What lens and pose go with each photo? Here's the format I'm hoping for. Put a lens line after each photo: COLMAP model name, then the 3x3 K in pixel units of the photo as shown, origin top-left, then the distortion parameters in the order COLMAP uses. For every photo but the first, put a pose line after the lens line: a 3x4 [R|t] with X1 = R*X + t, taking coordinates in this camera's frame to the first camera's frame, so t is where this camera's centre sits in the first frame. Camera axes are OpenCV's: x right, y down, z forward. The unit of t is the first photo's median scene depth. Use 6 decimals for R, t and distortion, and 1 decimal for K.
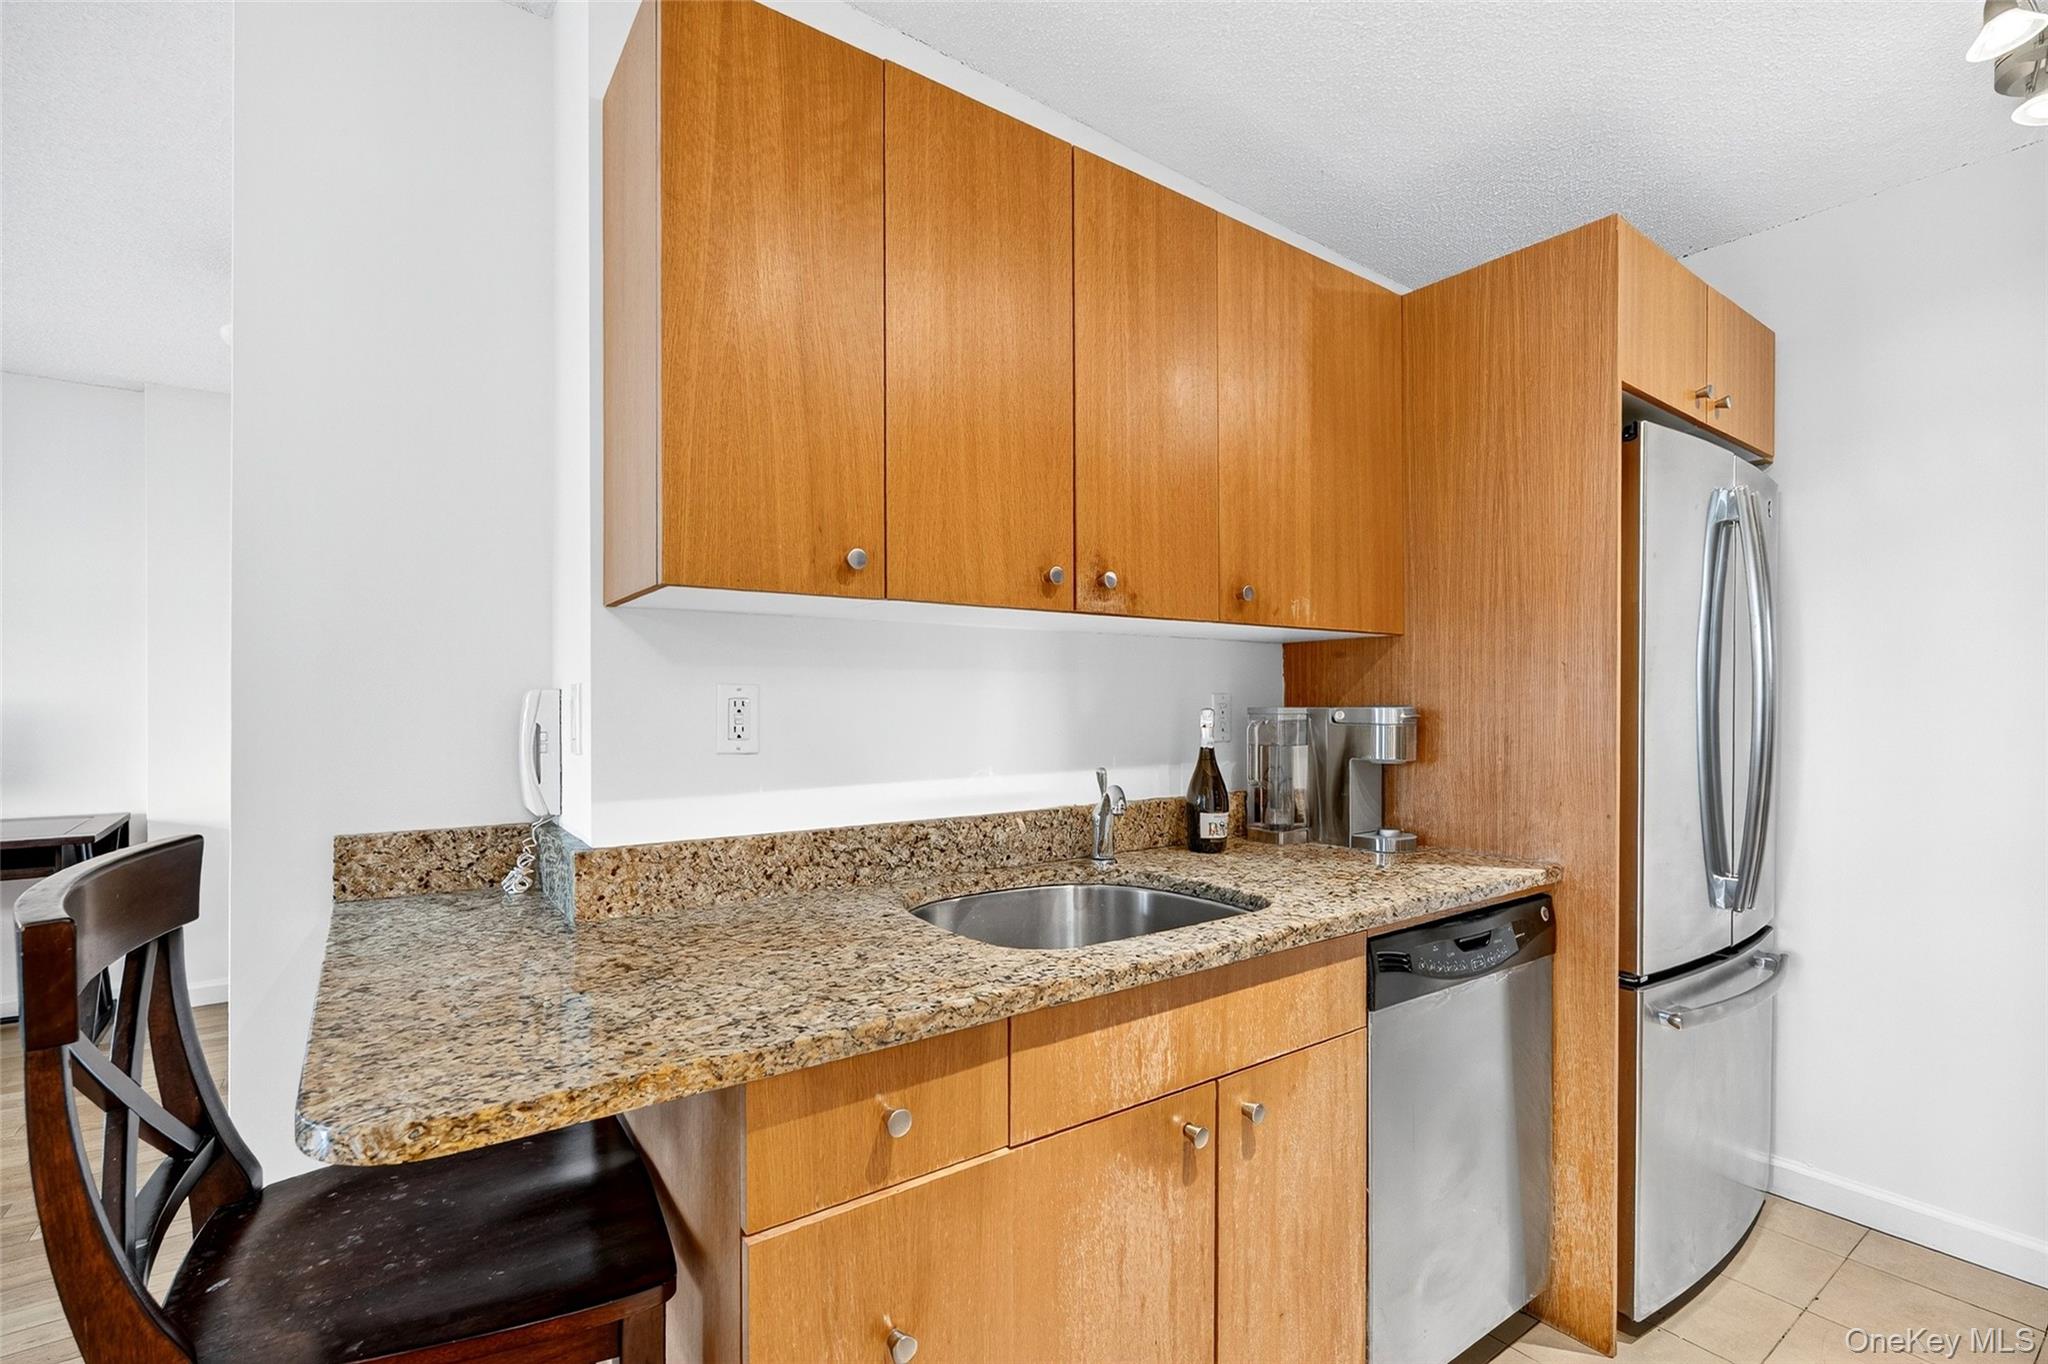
lens RADIAL K [[936.4, 0, 1025.8], [0, 936.4, 697.7], [0, 0, 1]] dist [-0.001812, 0.000164]
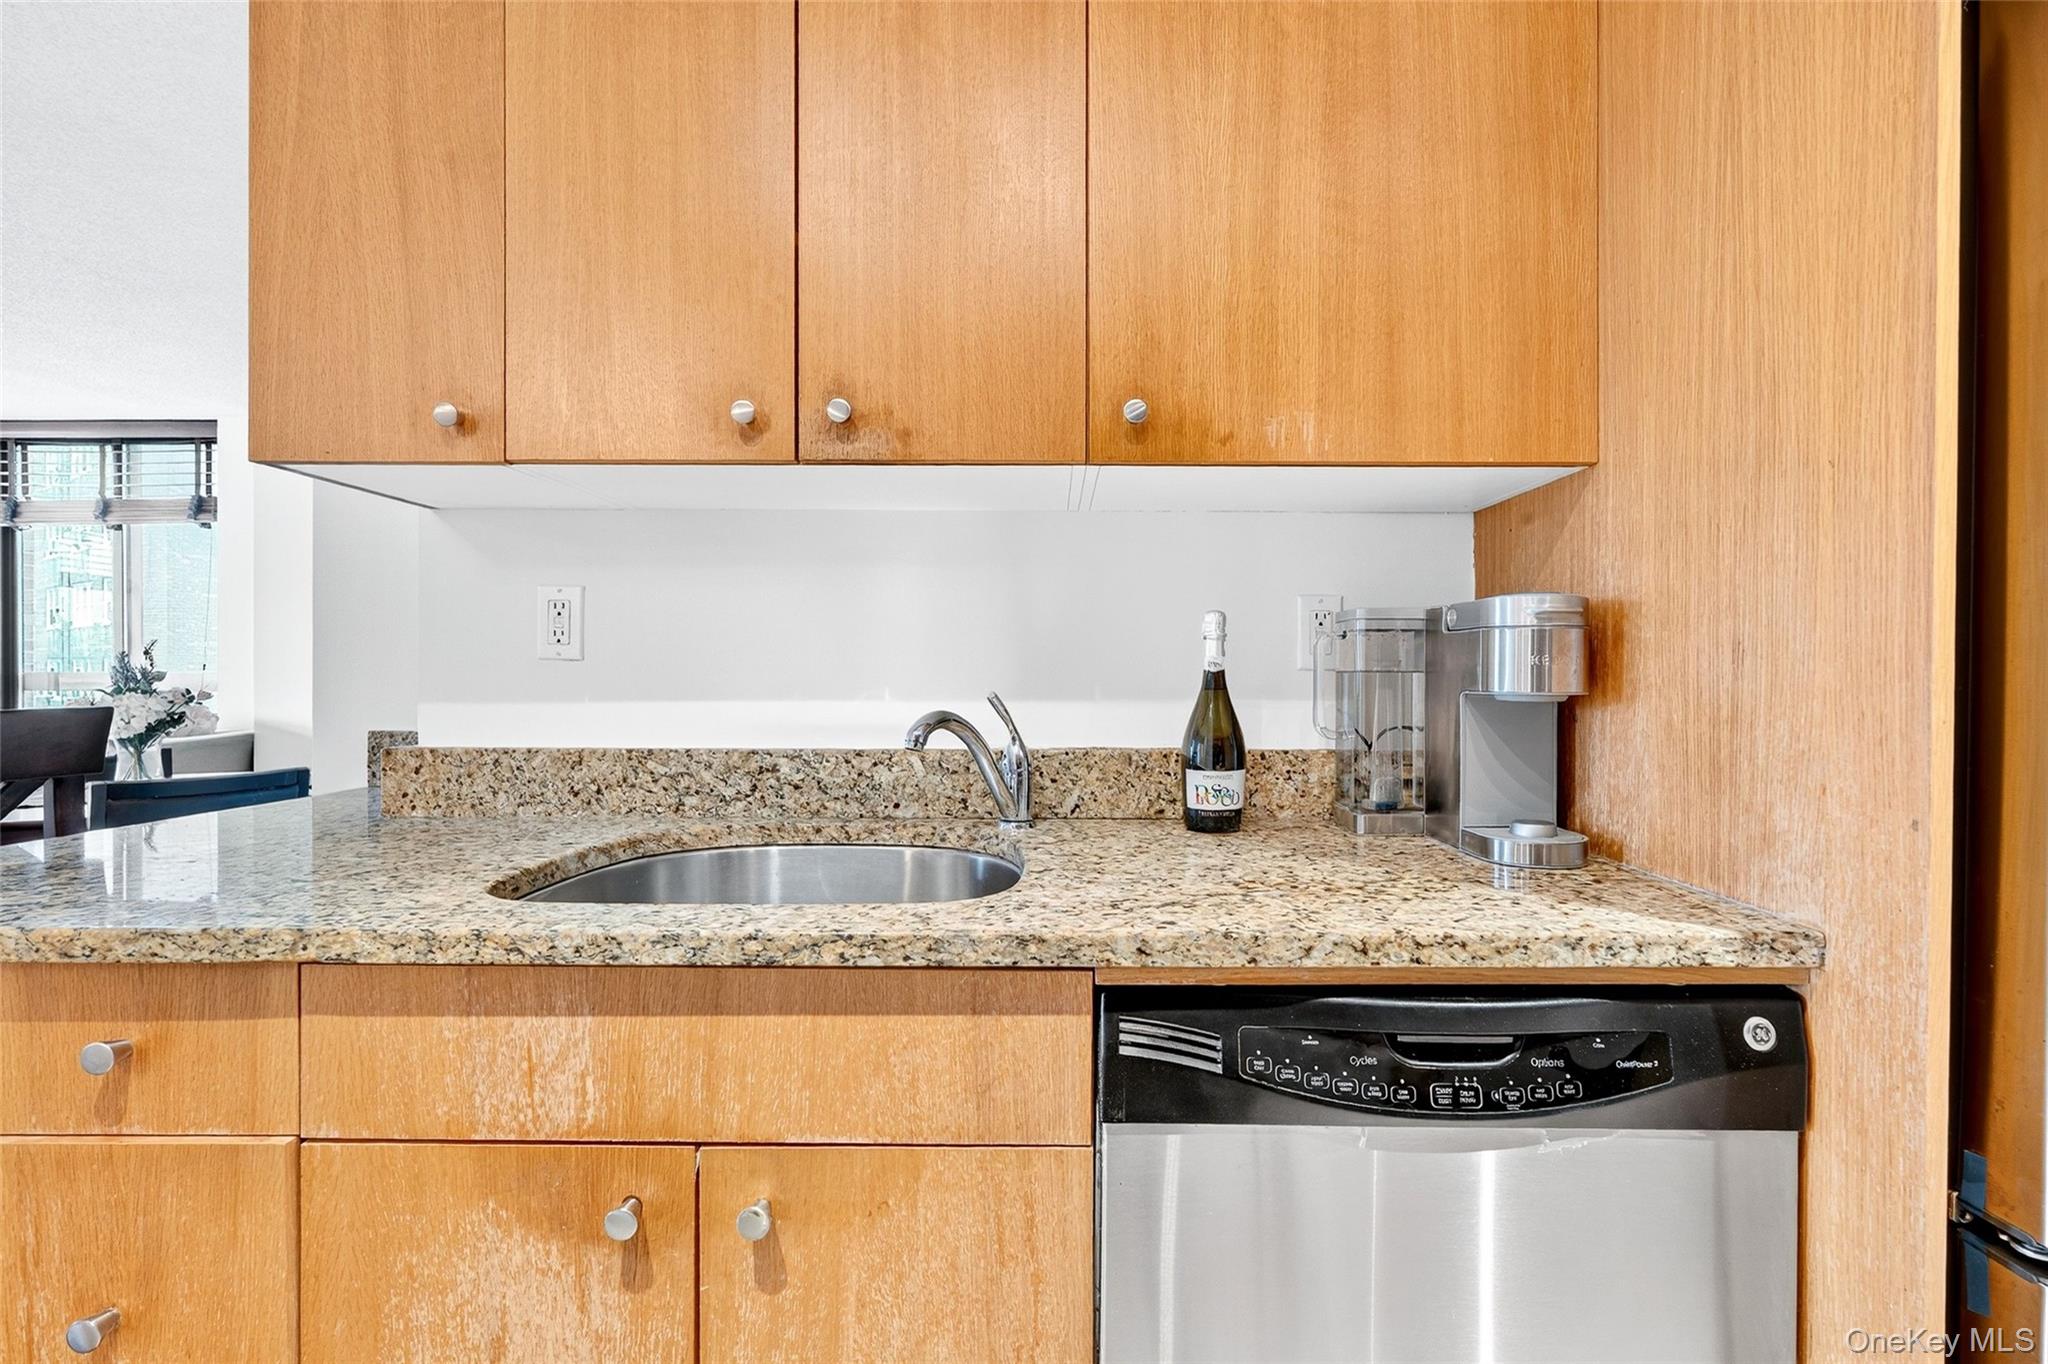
lens RADIAL K [[962.4, 0, 985.7], [0, 962.4, 671.8], [0, 0, 1]] dist [-0.001086, 0.000344]
pose [[0.805419, 0.003719, -0.592695, 0.607322], [-0.002225, 0.999992, 0.003251, 0.068126], [0.592702, -0.001300, 0.805421, 0.480087]]
